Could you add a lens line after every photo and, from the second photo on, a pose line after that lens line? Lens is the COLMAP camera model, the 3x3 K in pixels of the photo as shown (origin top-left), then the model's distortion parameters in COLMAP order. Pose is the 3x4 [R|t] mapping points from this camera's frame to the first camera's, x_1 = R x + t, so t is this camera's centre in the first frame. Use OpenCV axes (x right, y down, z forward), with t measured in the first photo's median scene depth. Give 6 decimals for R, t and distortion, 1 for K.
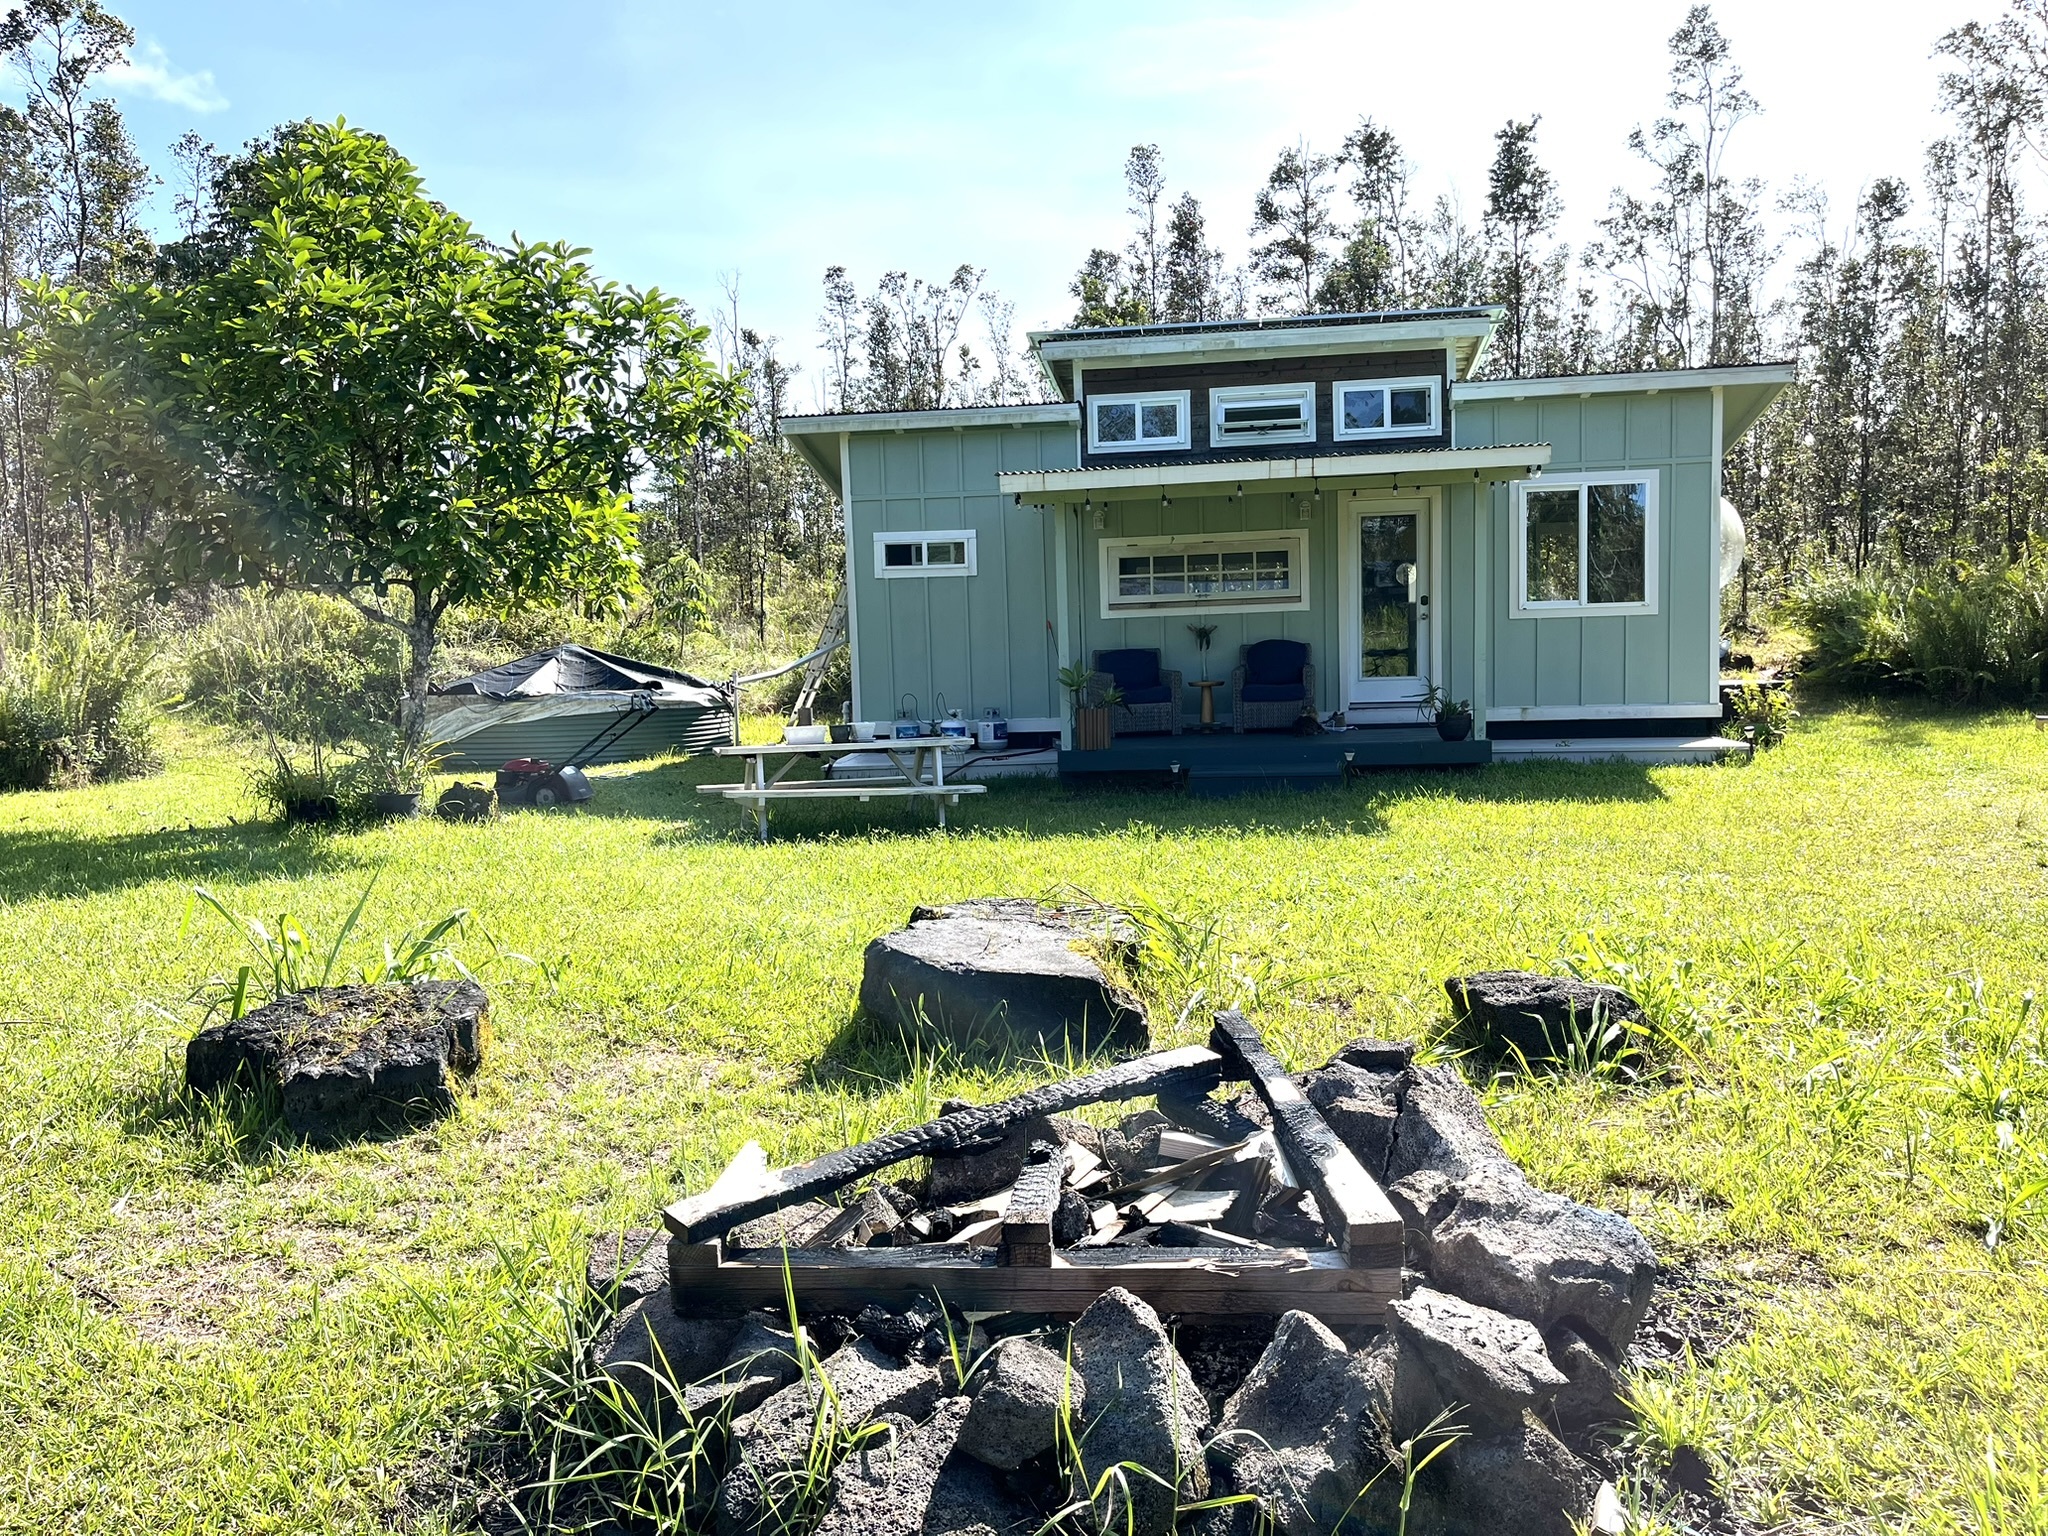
lens RADIAL K [[1542.9, 0, 1024.0], [0, 1542.9, 768.0], [0, 0, 1]] dist [0.009247, -0.035974]
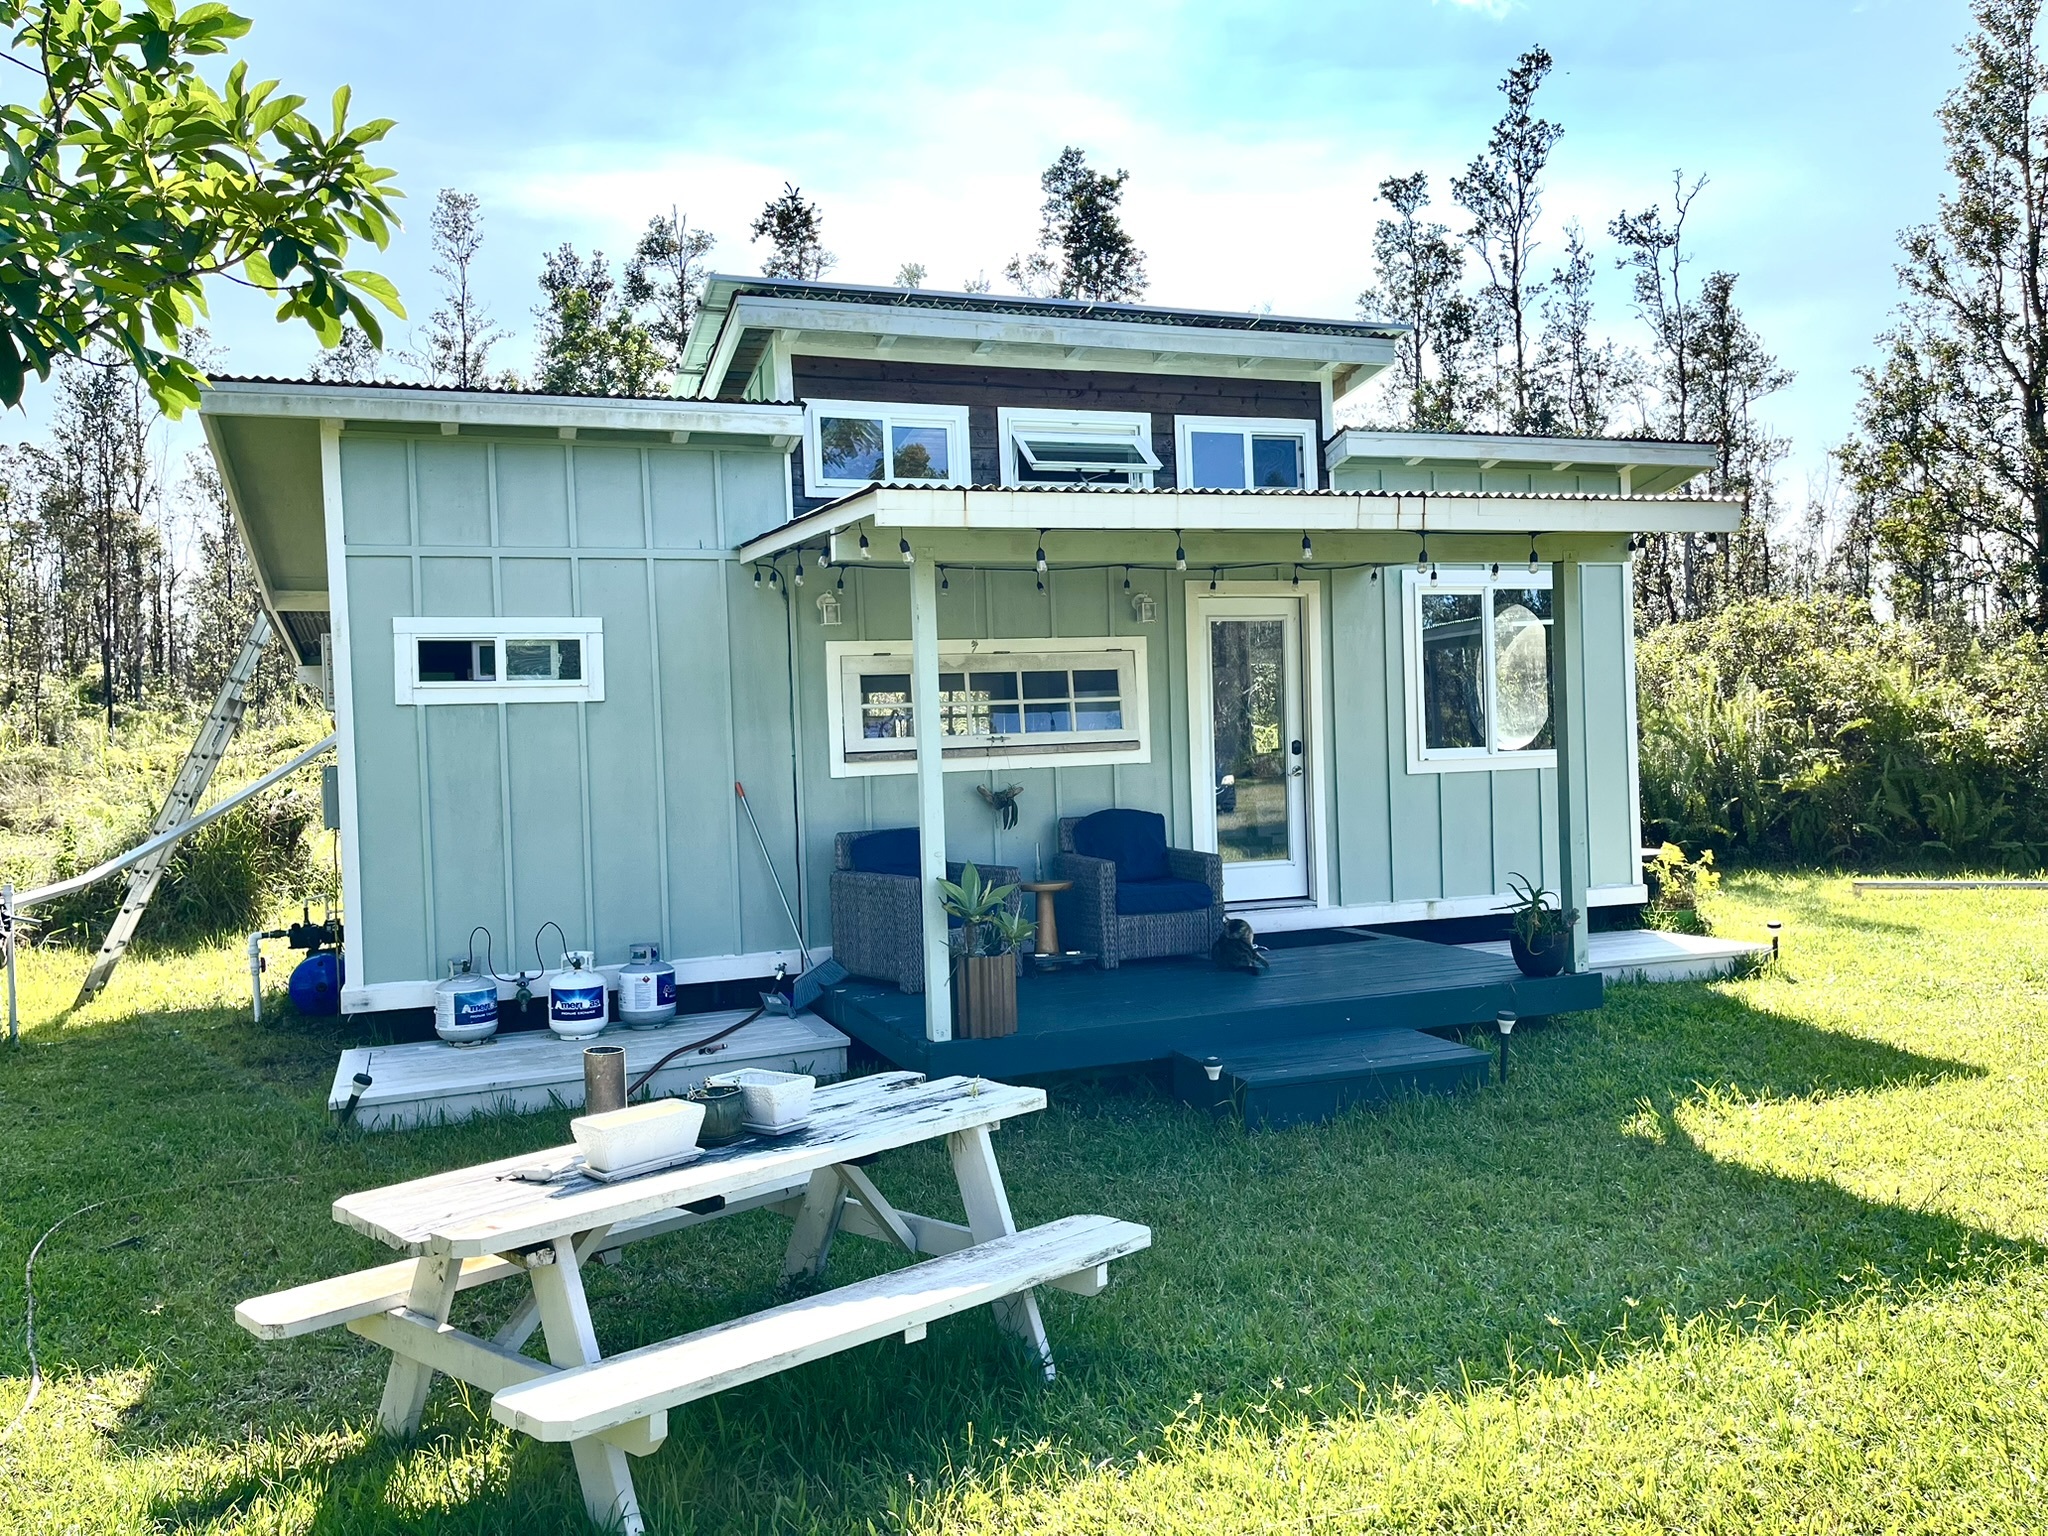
lens RADIAL K [[1542.9, 0, 1024.0], [0, 1542.9, 768.0], [0, 0, 1]] dist [0.009247, -0.035974]
pose [[0.871664, -0.005722, 0.490070, -0.173638], [0.052236, 0.995321, -0.081288, -0.050896], [-0.487312, 0.096456, 0.867885, 0.470504]]
